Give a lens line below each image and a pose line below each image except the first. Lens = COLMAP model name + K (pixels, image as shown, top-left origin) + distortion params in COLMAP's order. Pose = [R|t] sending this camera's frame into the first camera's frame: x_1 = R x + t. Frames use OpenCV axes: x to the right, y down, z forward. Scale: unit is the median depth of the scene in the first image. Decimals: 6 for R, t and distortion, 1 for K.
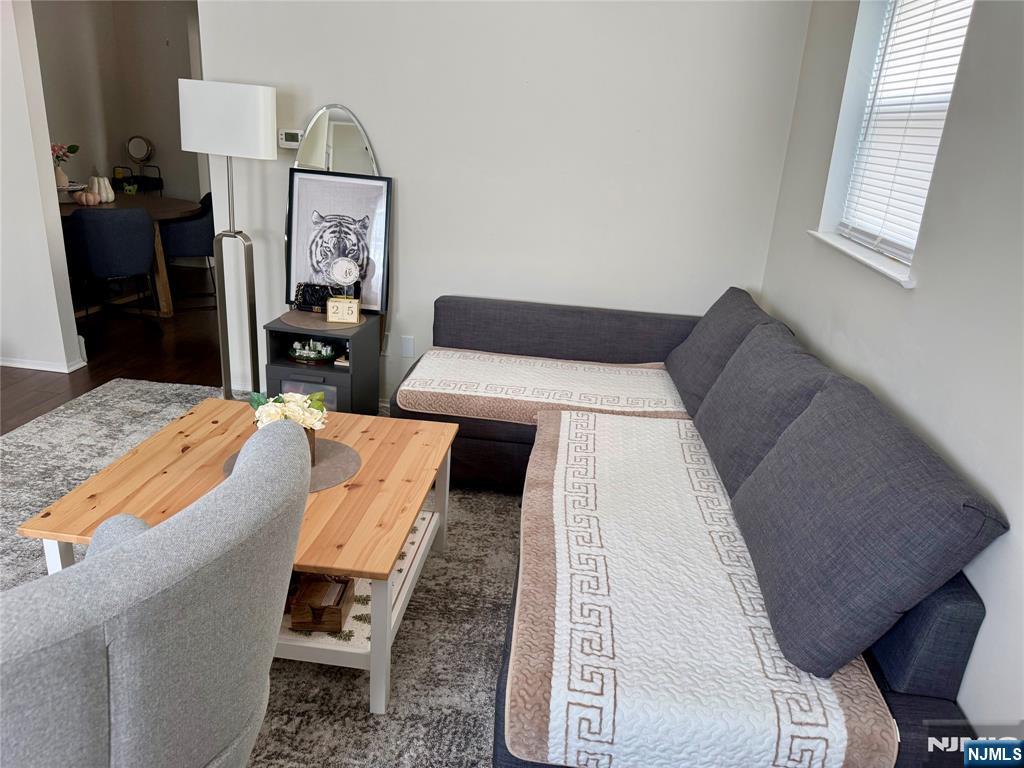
lens RADIAL K [[716.7, 0, 519.6], [0, 716.7, 383.8], [0, 0, 1]] dist [0.078285, -0.108364]
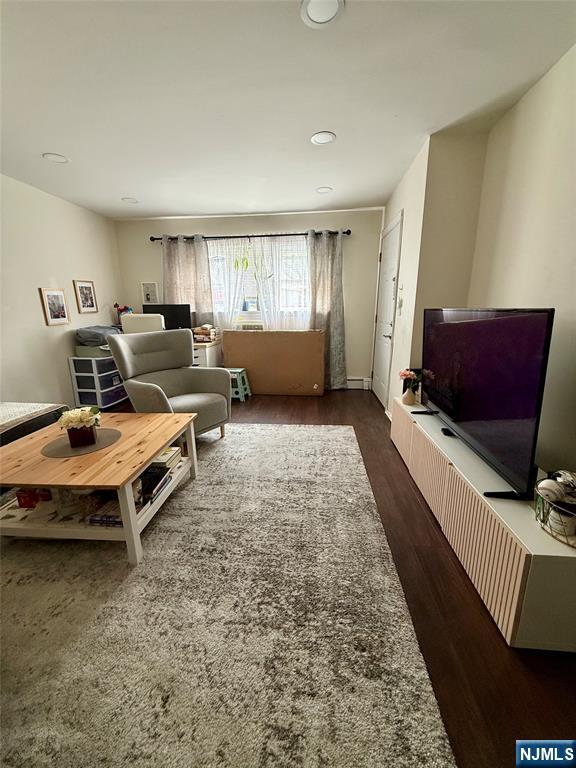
lens RADIAL K [[304.0, 0, 289.0], [0, 304.0, 383.0], [0, 0, 1]] dist [-0.001996, -0.000101]
pose [[-0.998373, -0.045569, -0.034275, -0.542178], [-0.056899, 0.835376, 0.546725, -0.326461], [0.003719, 0.547786, -0.836610, 1.054239]]
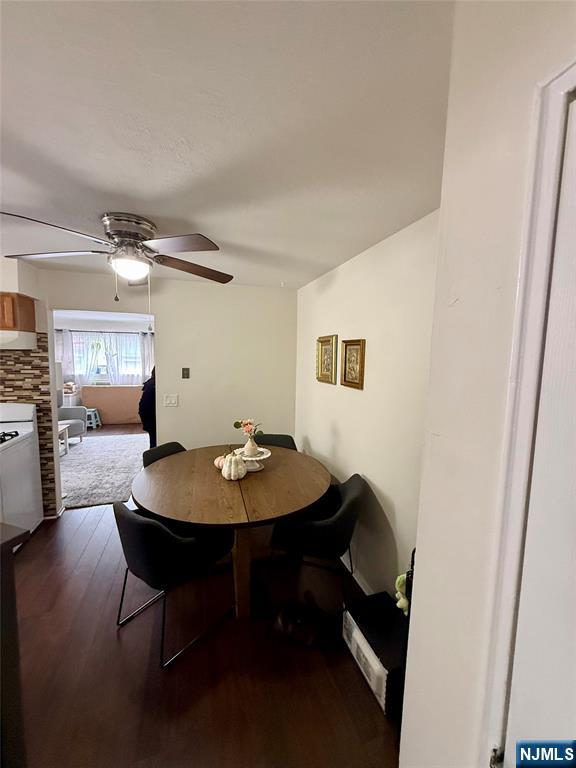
lens RADIAL K [[304.0, 0, 289.0], [0, 304.0, 383.0], [0, 0, 1]] dist [-0.001996, -0.000101]
pose [[-0.909358, -0.043769, -0.413706, -0.731044], [-0.207873, 0.909210, 0.360729, -0.870676], [0.360357, 0.414030, -0.835896, 2.125925]]
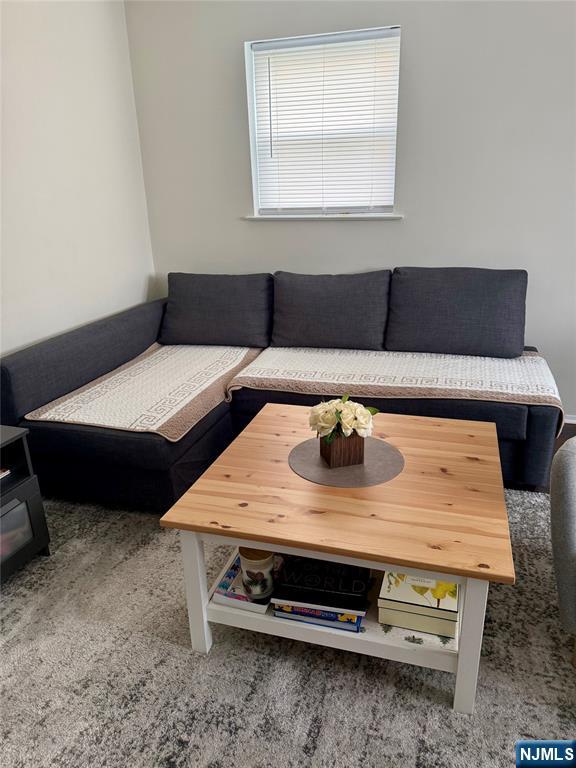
lens RADIAL K [[537.5, 0, 288.0], [0, 537.5, 384.0], [0, 0, 1]] dist [0.078285, -0.108364]
pose [[0.191604, -0.400431, 0.896071, -0.686782], [0.361886, 0.877483, 0.314743, -0.192367], [-0.912319, 0.263969, 0.313039, 0.520306]]
